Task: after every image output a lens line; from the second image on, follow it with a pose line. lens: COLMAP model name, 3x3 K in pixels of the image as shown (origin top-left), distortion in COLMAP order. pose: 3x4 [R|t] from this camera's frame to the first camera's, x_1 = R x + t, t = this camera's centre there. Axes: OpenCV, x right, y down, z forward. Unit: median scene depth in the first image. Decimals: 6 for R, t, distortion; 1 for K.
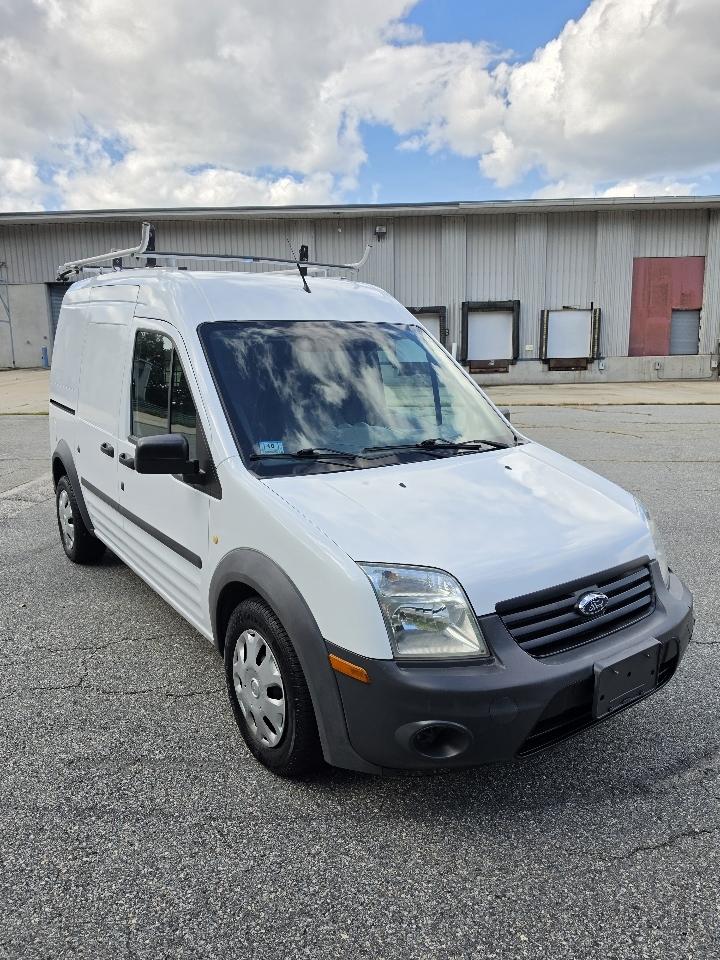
lens RADIAL K [[668.1, 0, 371.7], [0, 668.1, 479.9], [0, 0, 1]] dist [0.007892, -0.006869]
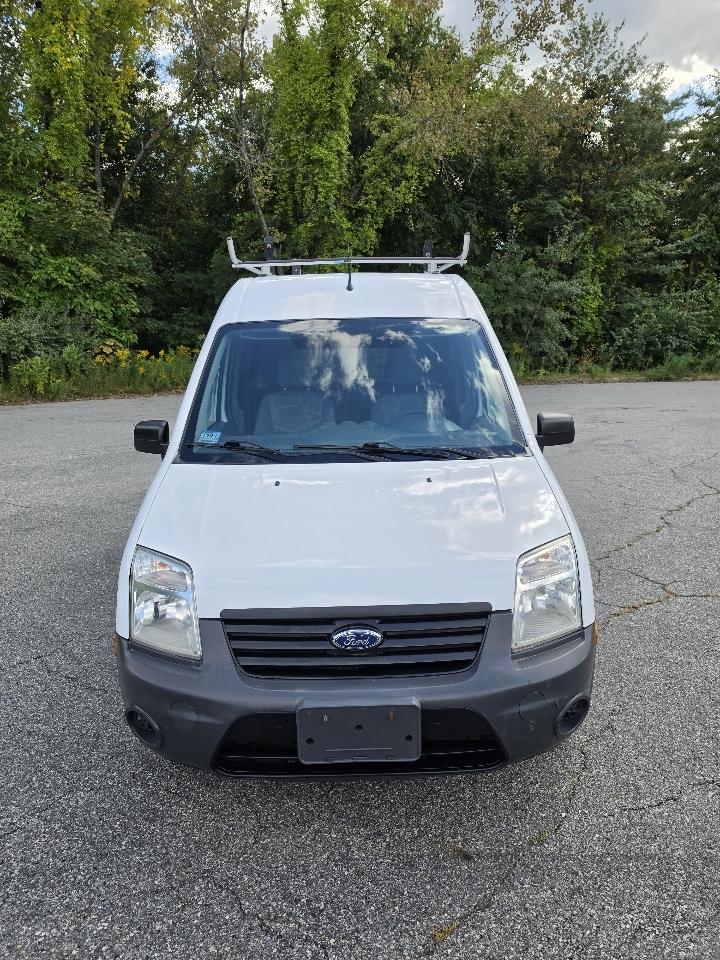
lens RADIAL K [[668.1, 0, 371.7], [0, 668.1, 479.9], [0, 0, 1]] dist [0.007892, -0.006869]
pose [[0.837745, 0.105528, -0.535767, 0.739066], [-0.100184, 0.994198, 0.039171, -0.055764], [0.536792, 0.020860, 0.843457, 0.244878]]
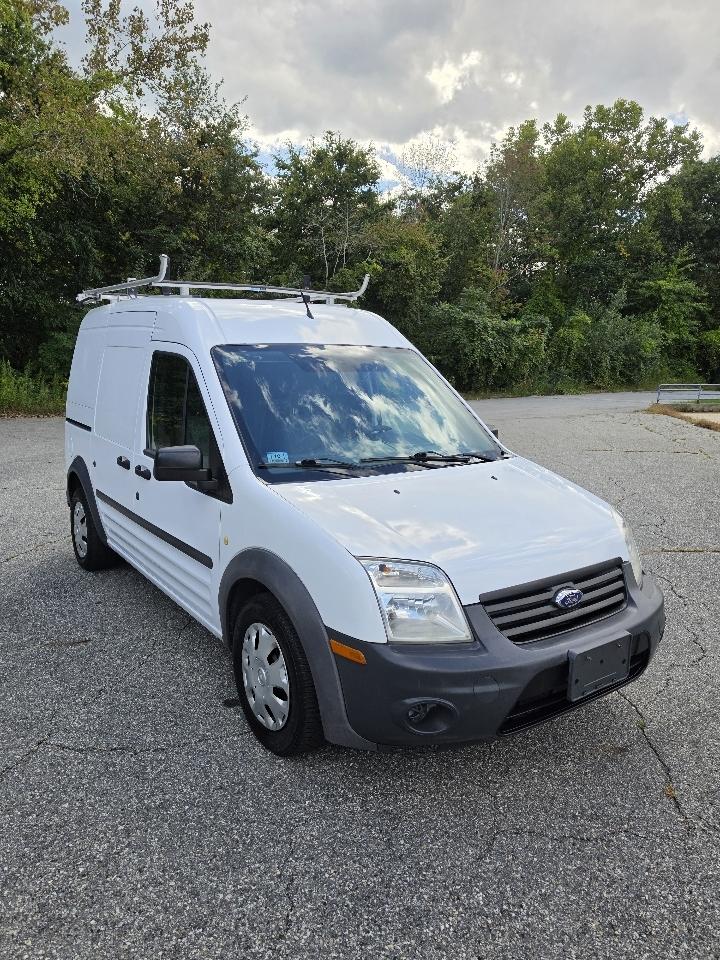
lens RADIAL K [[668.1, 0, 371.7], [0, 668.1, 479.9], [0, 0, 1]] dist [0.007892, -0.006869]
pose [[0.999985, 0.003336, 0.004403, -0.000453], [-0.003166, 0.999272, -0.038016, 0.030417], [-0.004527, 0.038002, 0.999267, -0.101288]]
